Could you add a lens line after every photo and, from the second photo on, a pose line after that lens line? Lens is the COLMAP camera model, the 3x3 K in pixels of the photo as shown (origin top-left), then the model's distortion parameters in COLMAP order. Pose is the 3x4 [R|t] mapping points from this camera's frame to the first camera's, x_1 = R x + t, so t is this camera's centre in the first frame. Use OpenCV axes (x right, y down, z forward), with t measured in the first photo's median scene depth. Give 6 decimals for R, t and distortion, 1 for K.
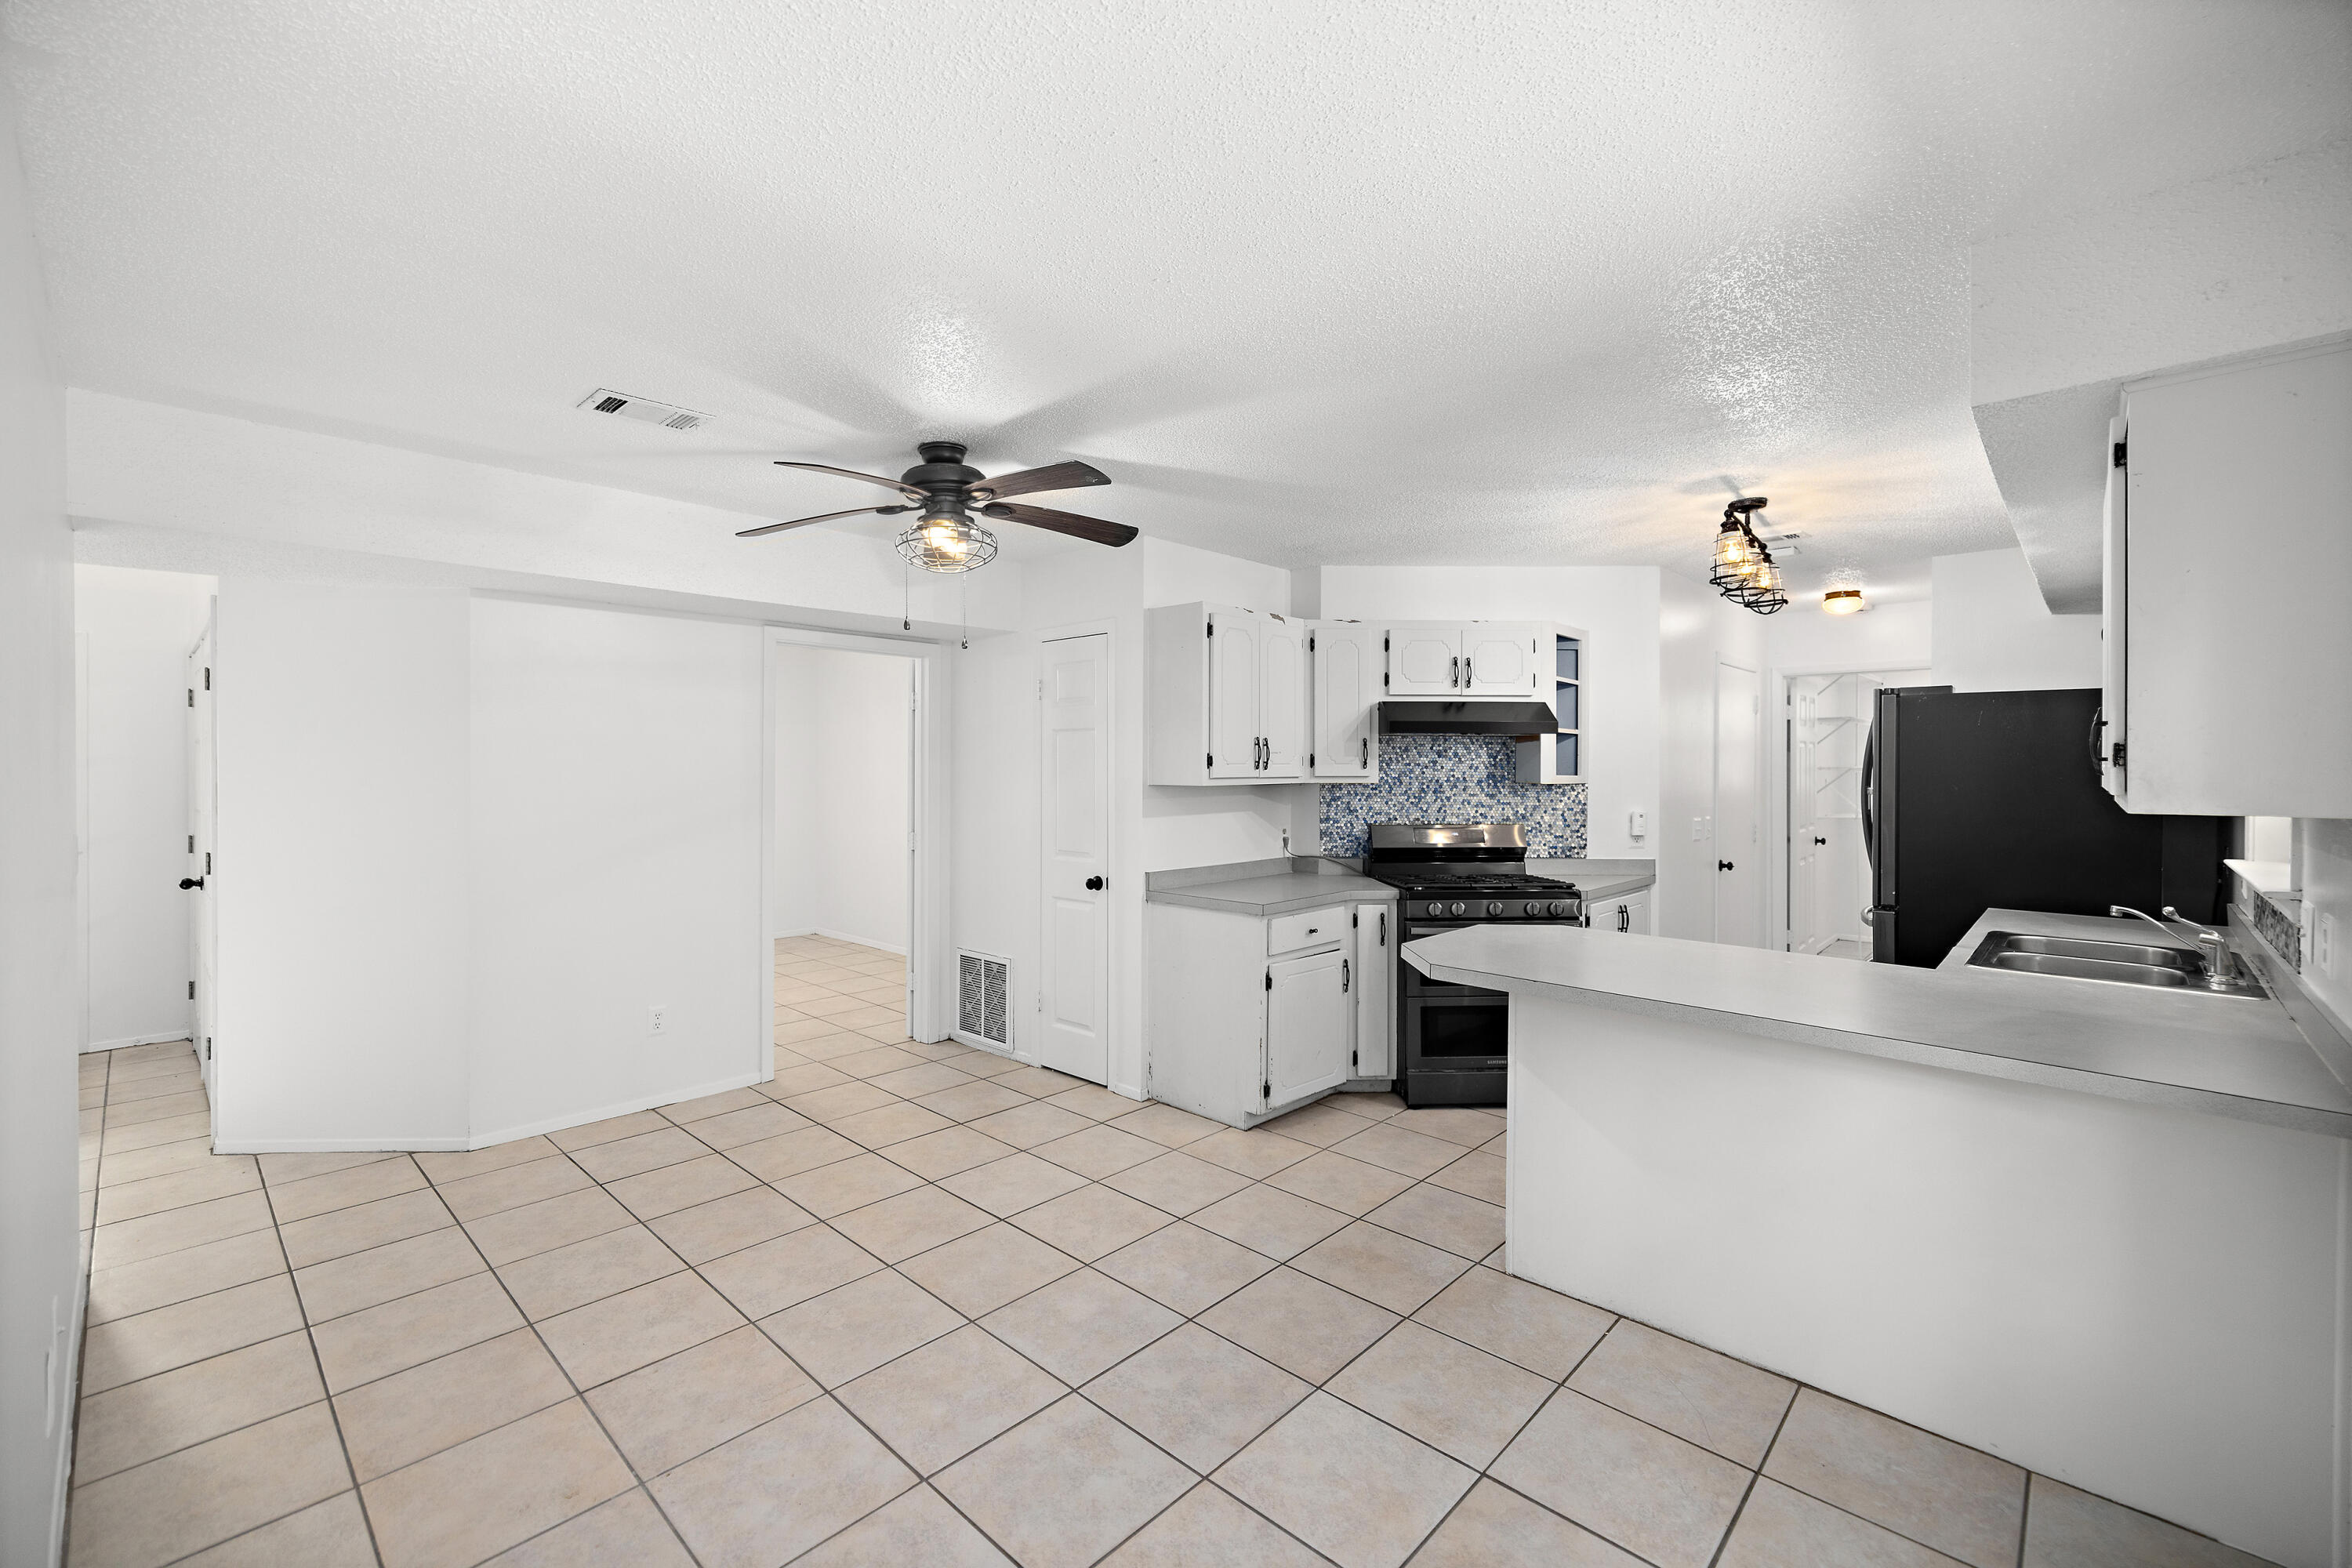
lens RADIAL K [[1012.2, 0, 1154.0], [0, 1012.2, 766.1], [0, 0, 1]] dist [-0.002983, -0.000899]
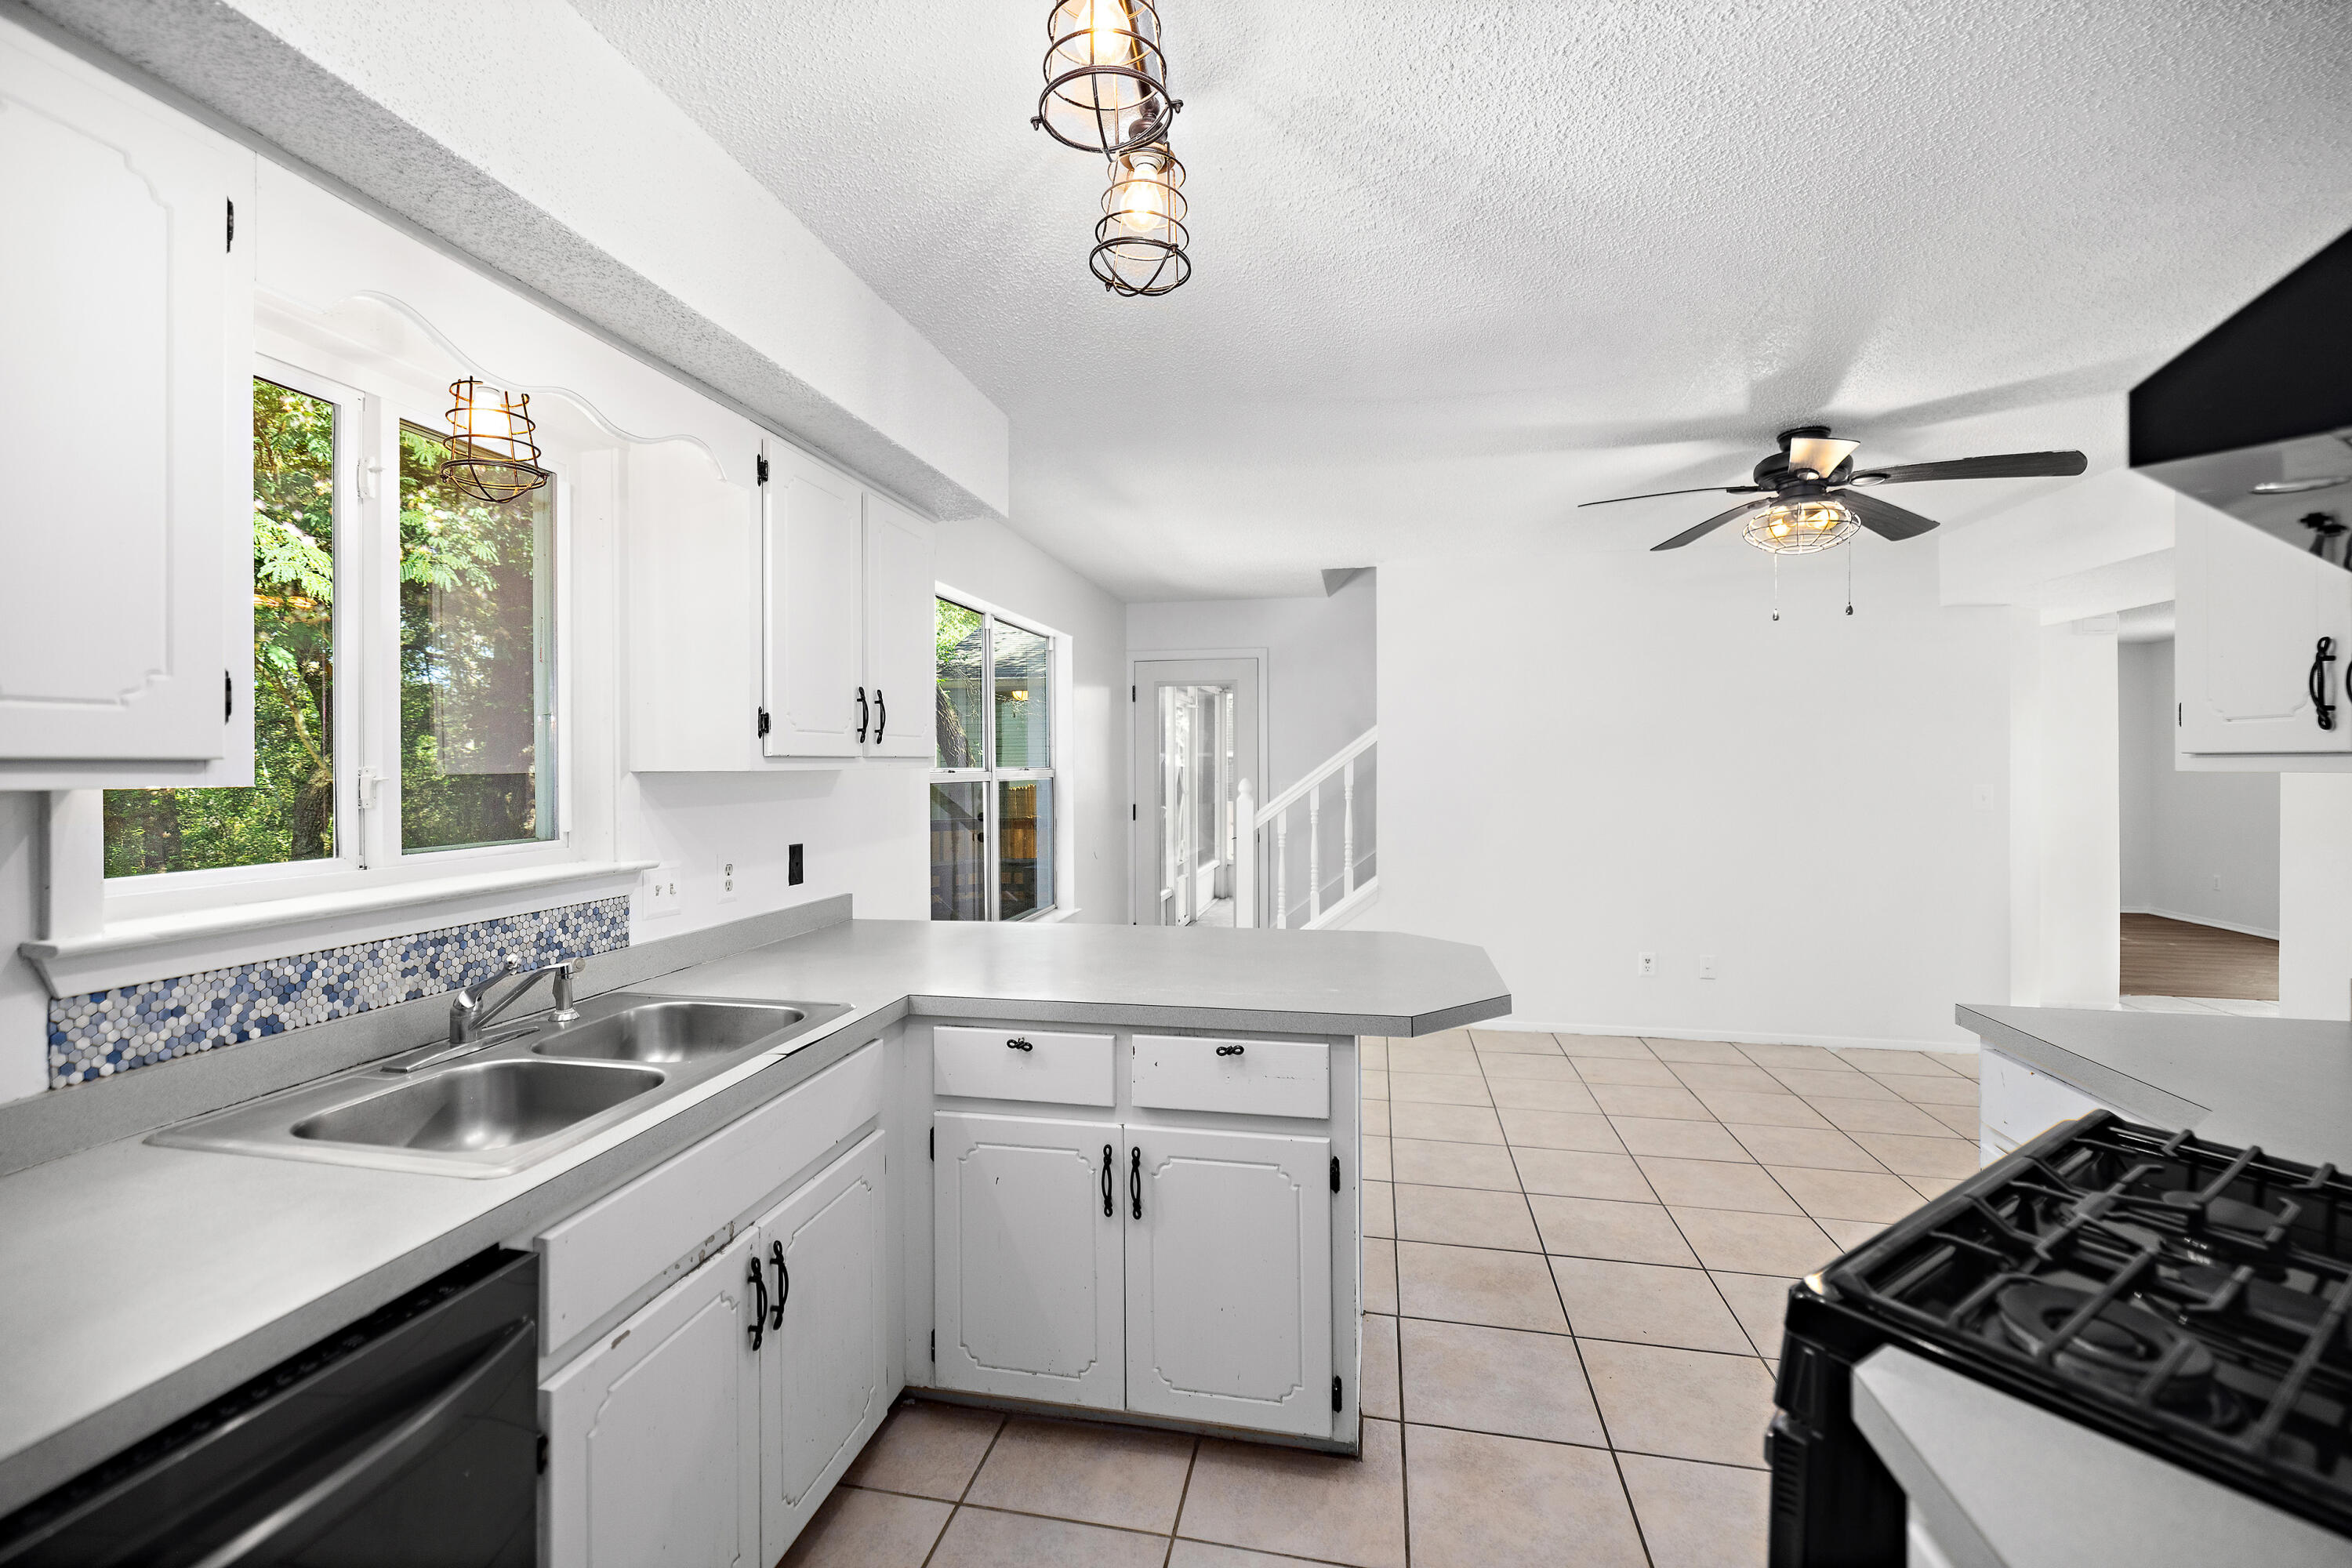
lens RADIAL K [[1012.2, 0, 1169.6], [0, 1012.2, 749.0], [0, 0, 1]] dist [-0.002983, -0.000899]
pose [[-0.846508, -0.002199, -0.532372, 0.598785], [0.003769, 0.999942, -0.010124, 0.014310], [0.532363, -0.010576, -0.846450, 1.037431]]
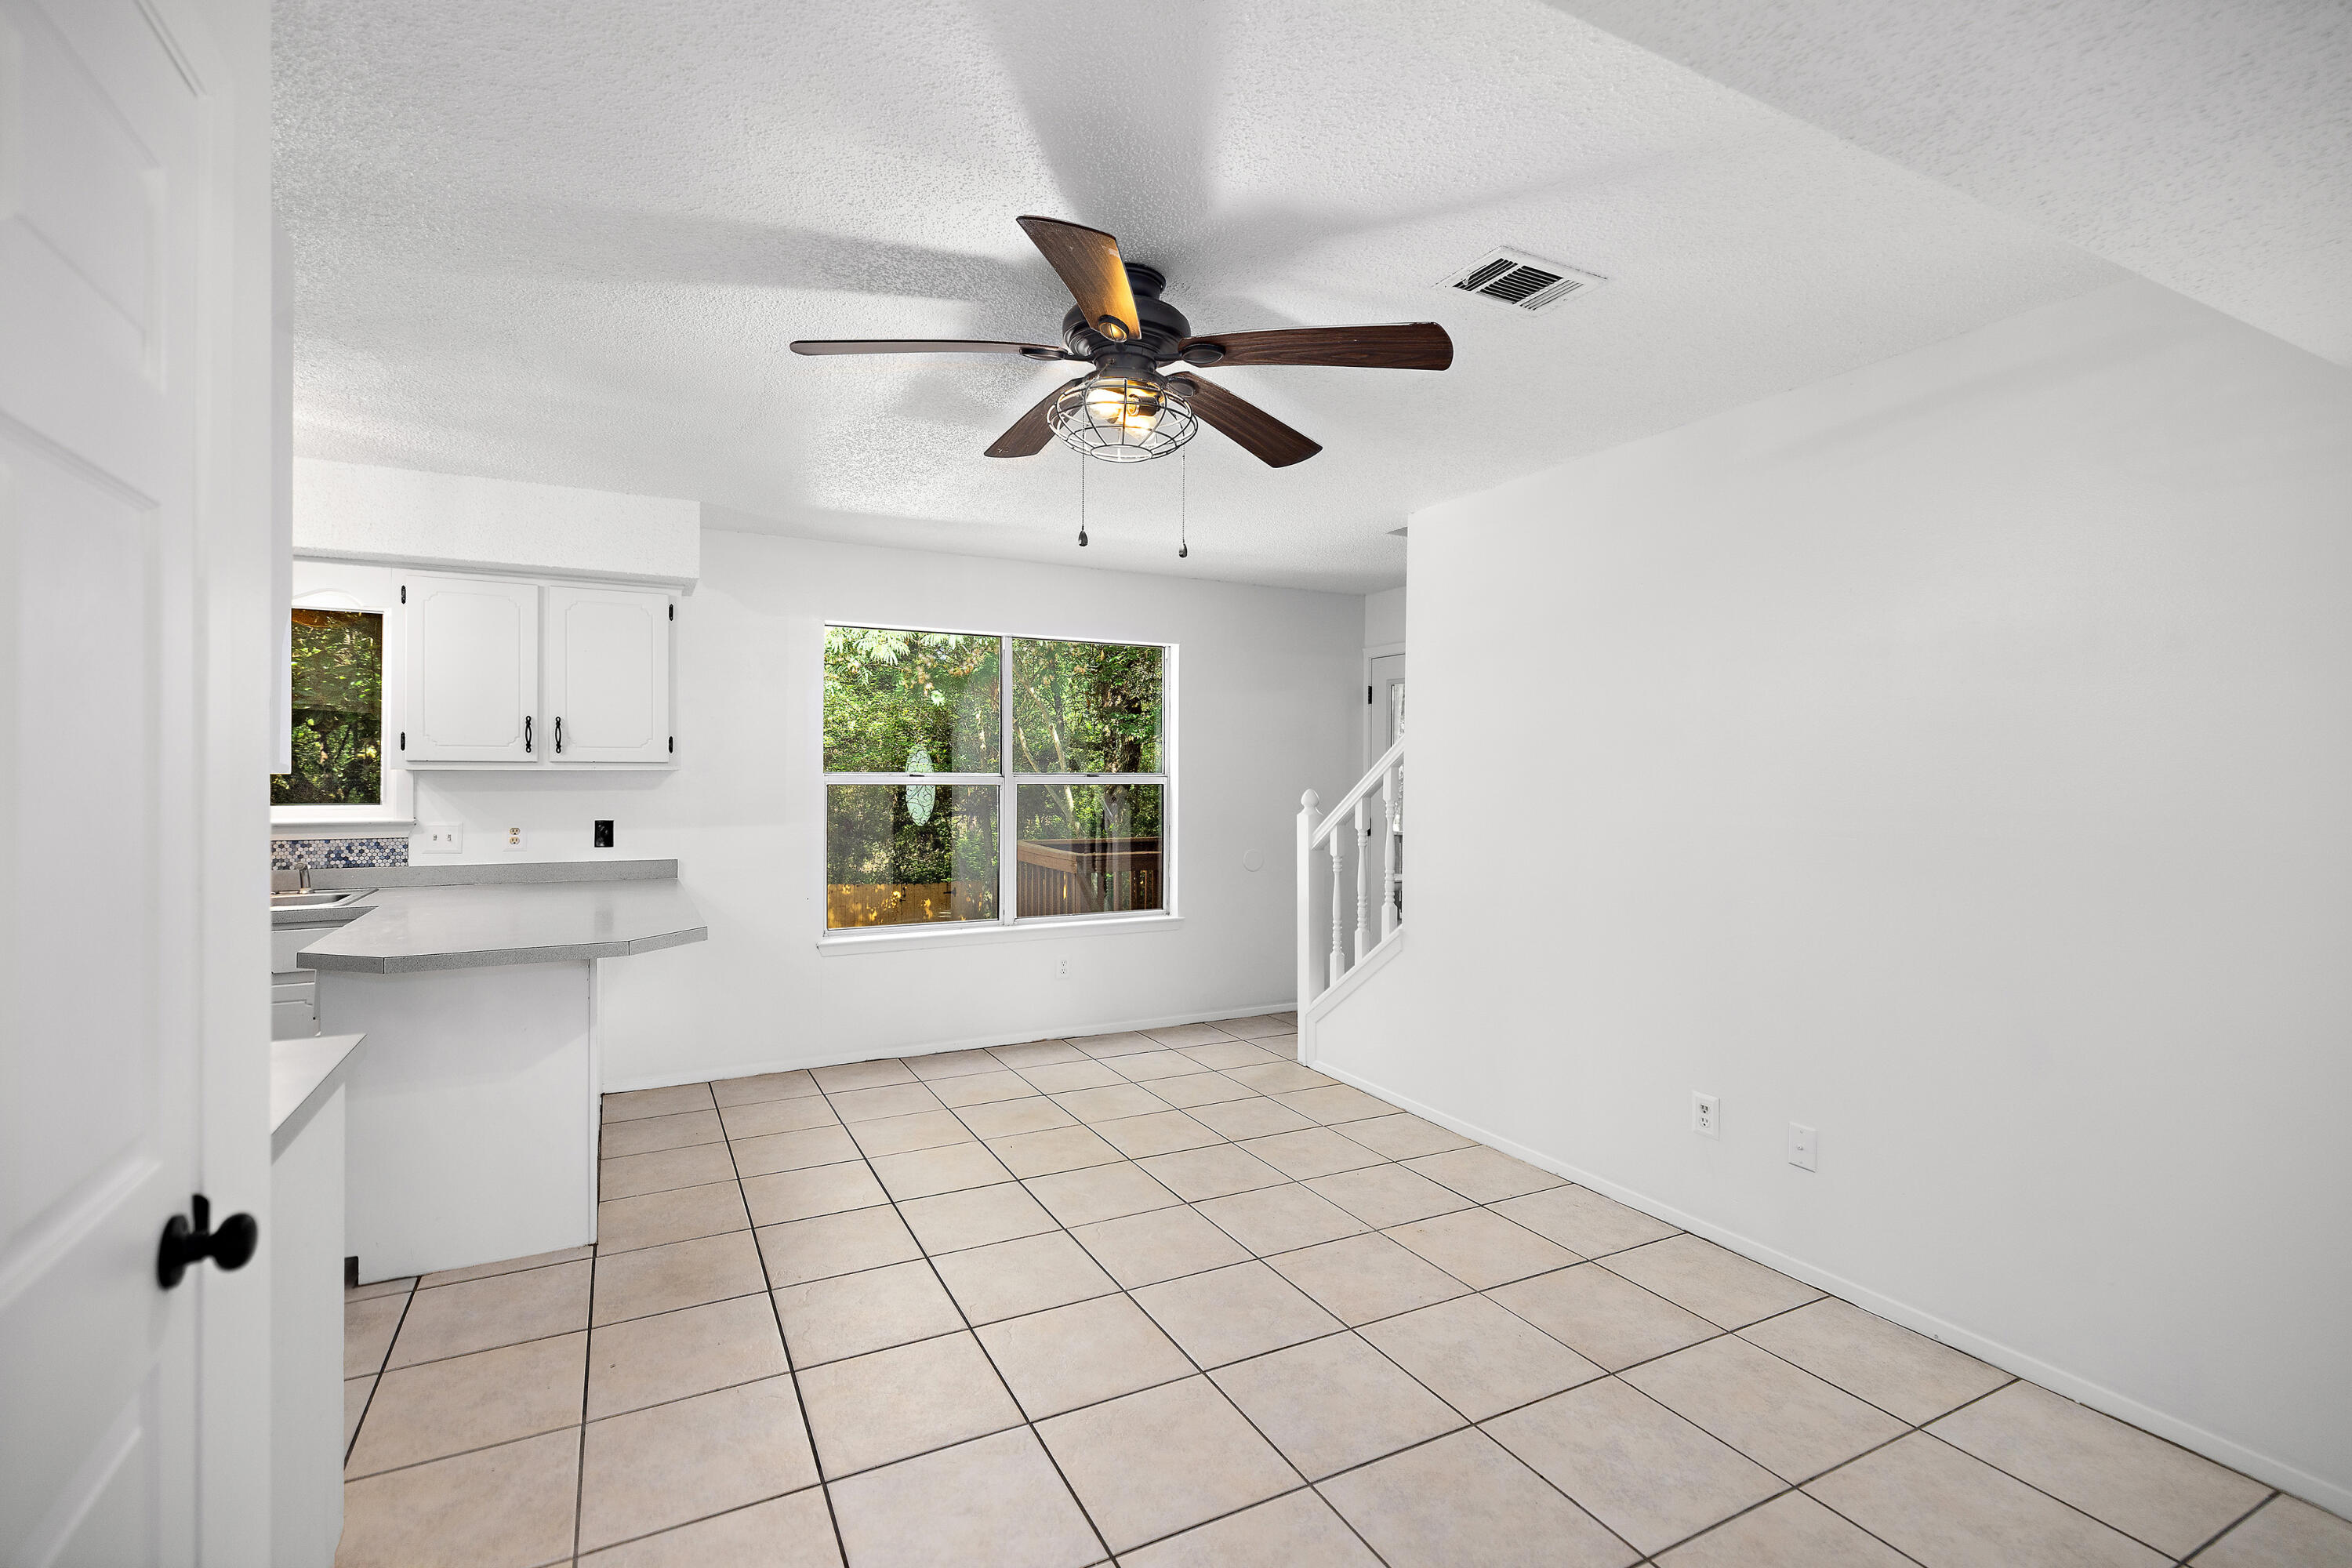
lens RADIAL K [[1012.2, 0, 1183.0], [0, 1012.2, 775.2], [0, 0, 1]] dist [-0.002983, -0.000899]
pose [[-0.951763, -0.007280, 0.306747, -0.336799], [-0.004580, 0.999944, 0.009522, 0.012891], [-0.306799, 0.007658, -0.951744, 1.114580]]
